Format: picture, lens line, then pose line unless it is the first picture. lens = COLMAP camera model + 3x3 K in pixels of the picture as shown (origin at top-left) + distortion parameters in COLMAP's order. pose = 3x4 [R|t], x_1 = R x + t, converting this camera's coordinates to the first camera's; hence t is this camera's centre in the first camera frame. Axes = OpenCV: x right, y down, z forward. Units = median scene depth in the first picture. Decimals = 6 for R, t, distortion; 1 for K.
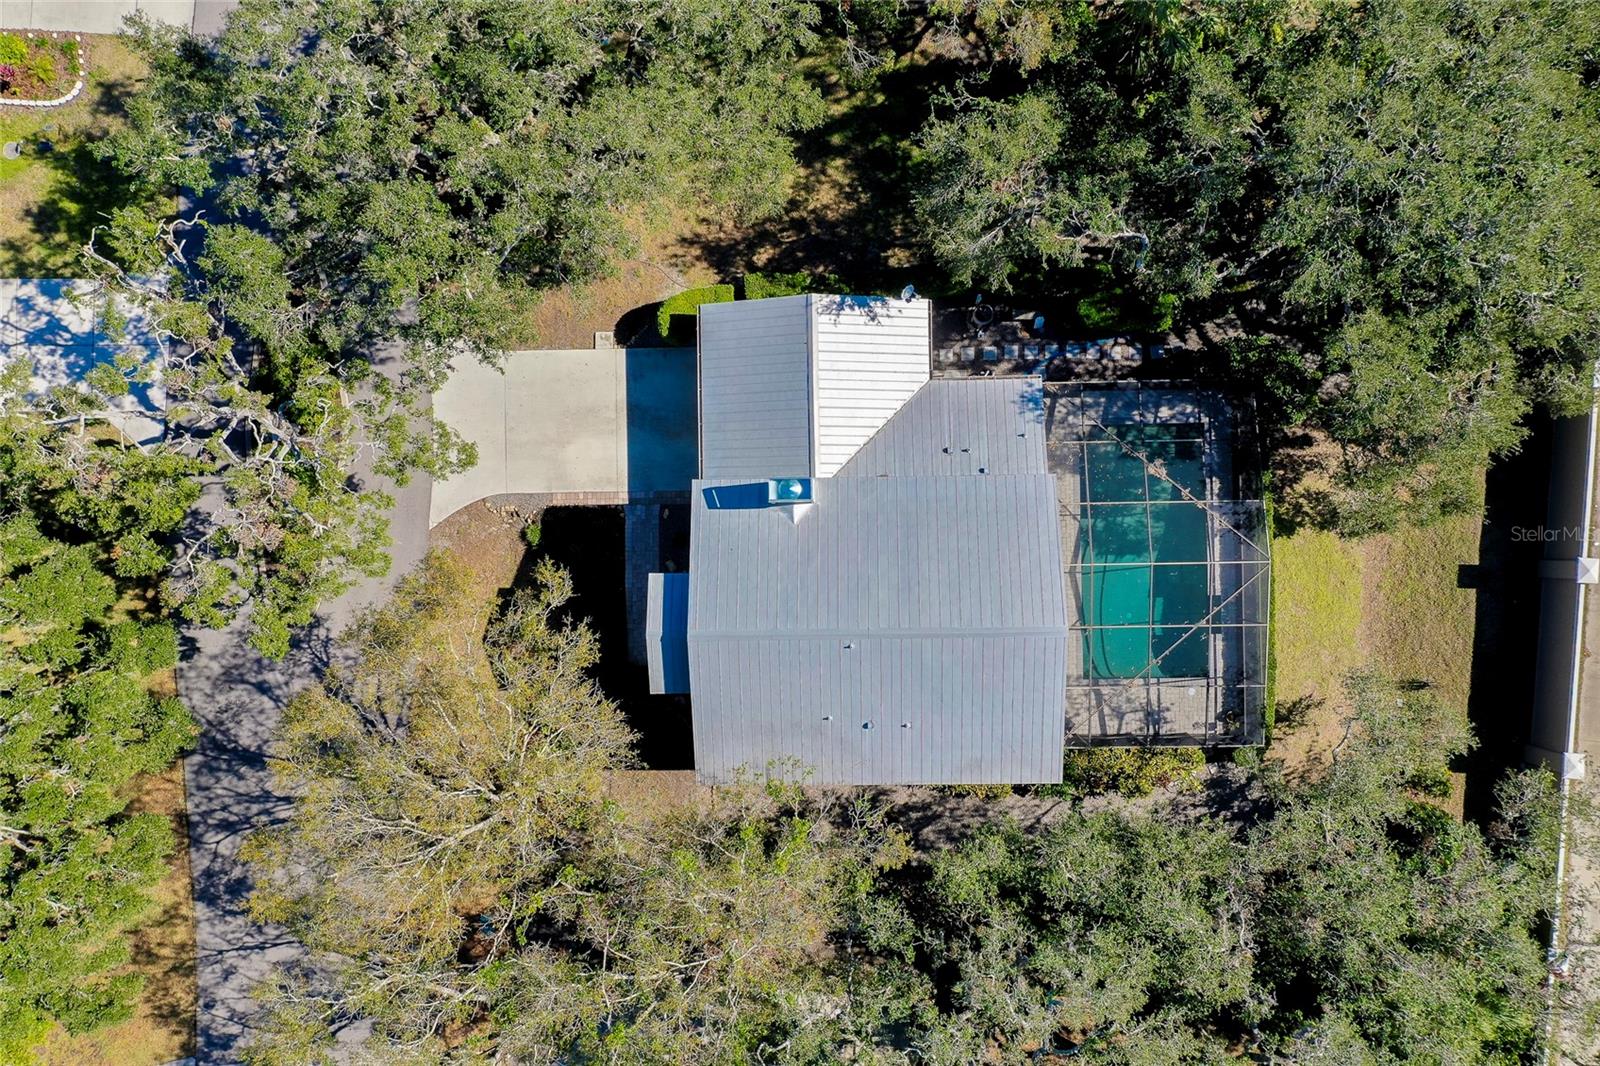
lens RADIAL K [[1334.3, 0, 800.0], [0, 1334.3, 533.0], [0, 0, 1]] dist [-0.001048, -0.003305]
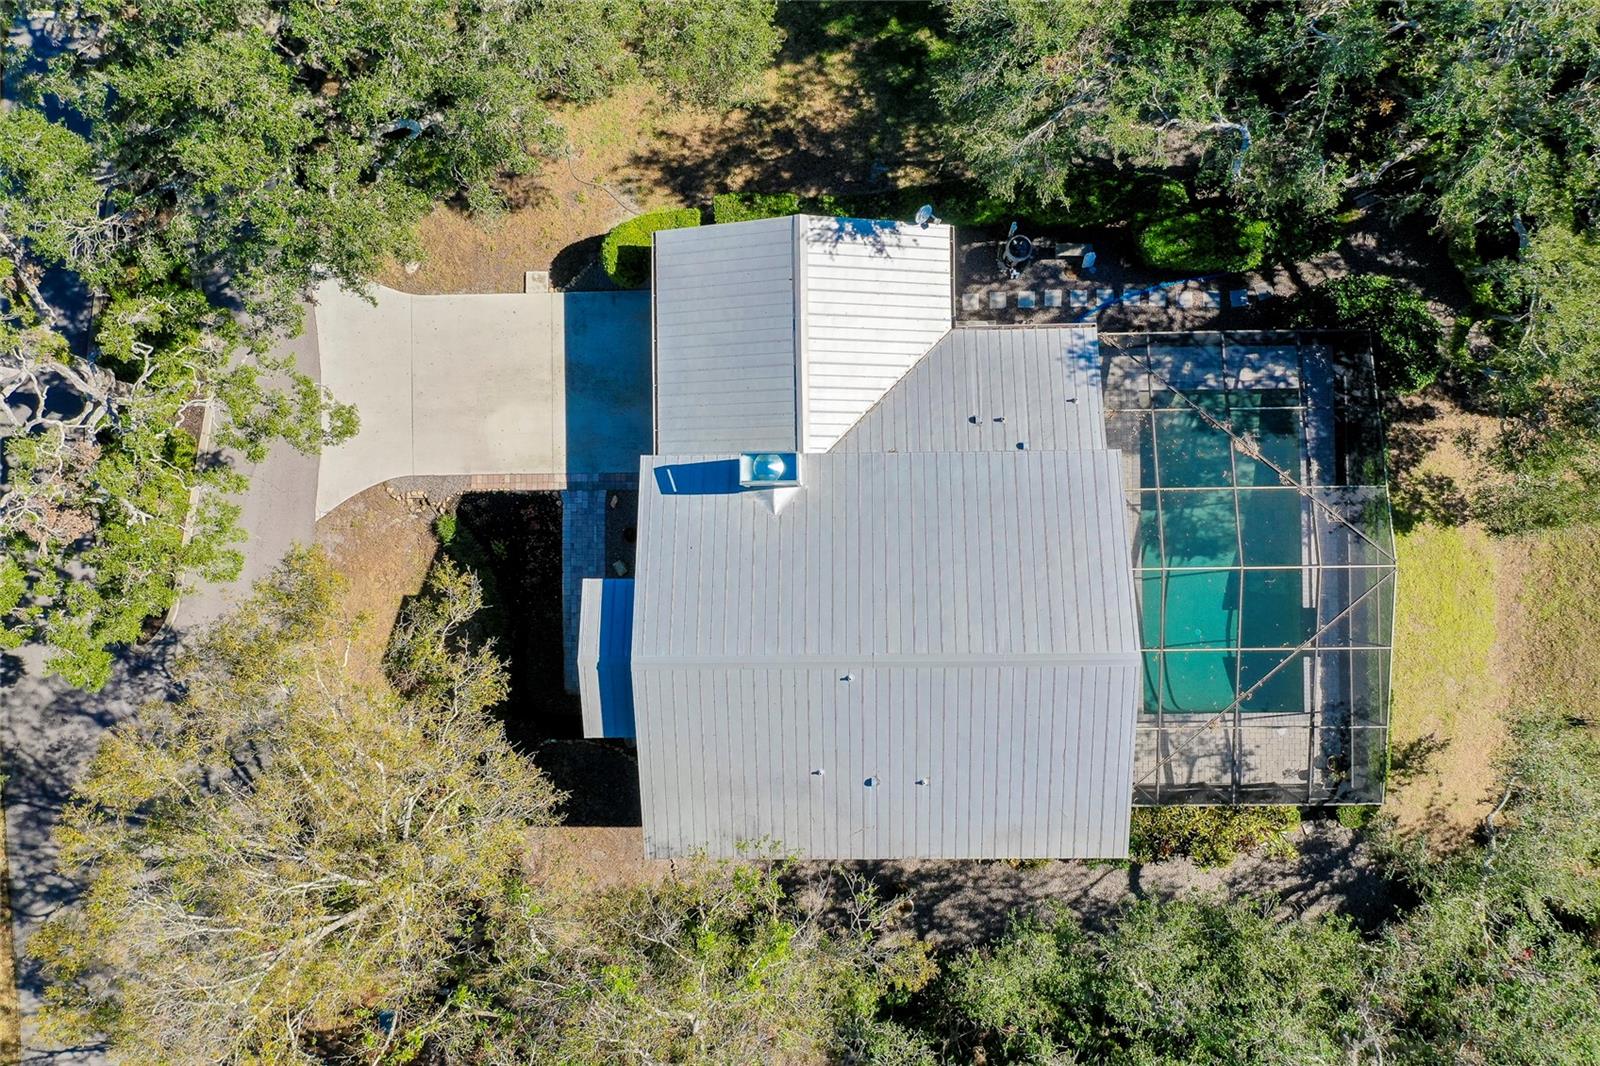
lens RADIAL K [[1334.3, 0, 800.0], [0, 1334.3, 533.0], [0, 0, 1]] dist [-0.001048, -0.003305]
pose [[0.999981, 0.003658, 0.005018, 0.005458], [-0.003665, 0.999993, 0.001218, 0.002671], [-0.005014, -0.001236, 0.999987, 0.215164]]
